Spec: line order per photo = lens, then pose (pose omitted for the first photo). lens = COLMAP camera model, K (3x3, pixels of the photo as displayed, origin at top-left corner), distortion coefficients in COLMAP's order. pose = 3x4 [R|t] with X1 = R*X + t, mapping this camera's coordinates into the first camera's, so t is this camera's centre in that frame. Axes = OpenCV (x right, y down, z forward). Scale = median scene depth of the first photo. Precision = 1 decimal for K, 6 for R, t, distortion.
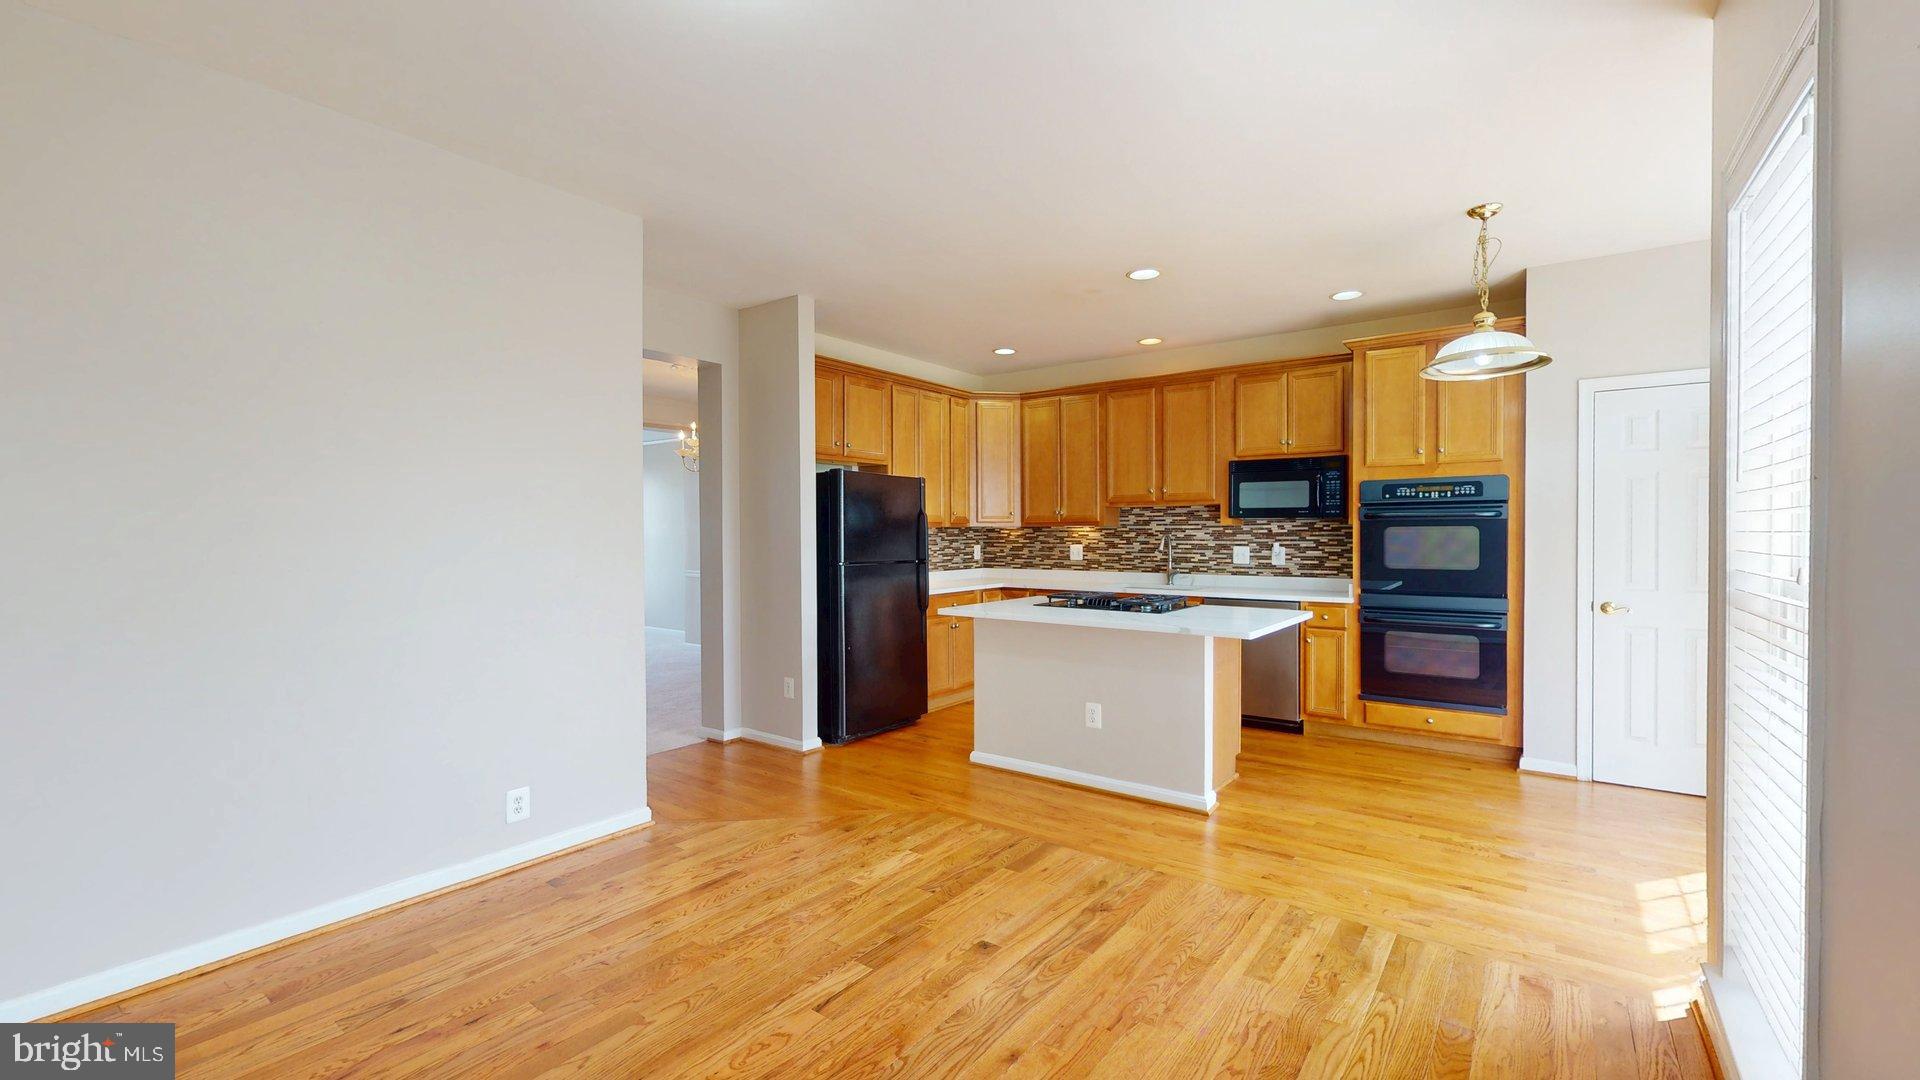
lens RADIAL K [[796.4, 0, 958.2], [0, 796.4, 538.0], [0, 0, 1]] dist [0.001811, -0.001290]
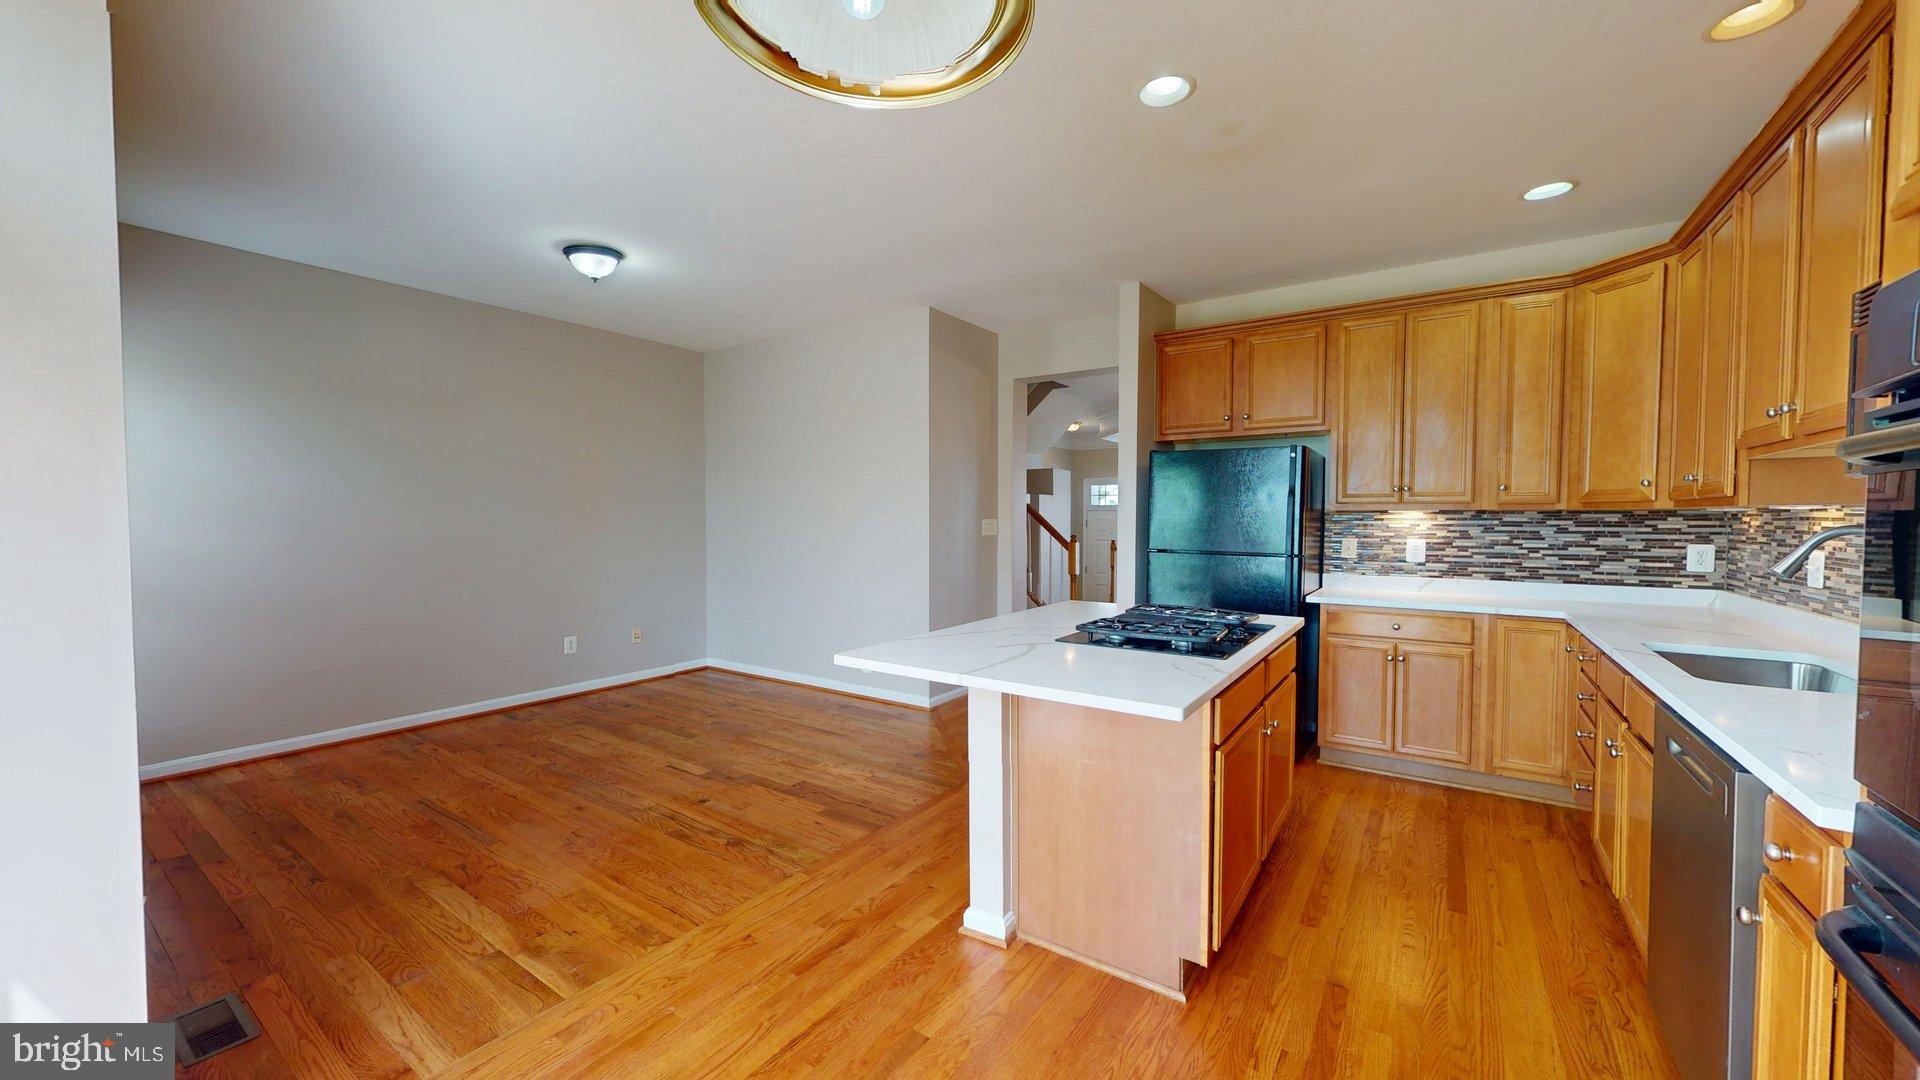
lens RADIAL K [[702.9, 0, 964.0], [0, 702.9, 543.8], [0, 0, 1]] dist [-0.002231, 0.000197]
pose [[0.043128, 0.041981, -0.998187, 0.594372], [-0.009603, 0.999088, 0.041604, -0.007662], [0.999023, 0.007792, 0.043492, 0.639809]]
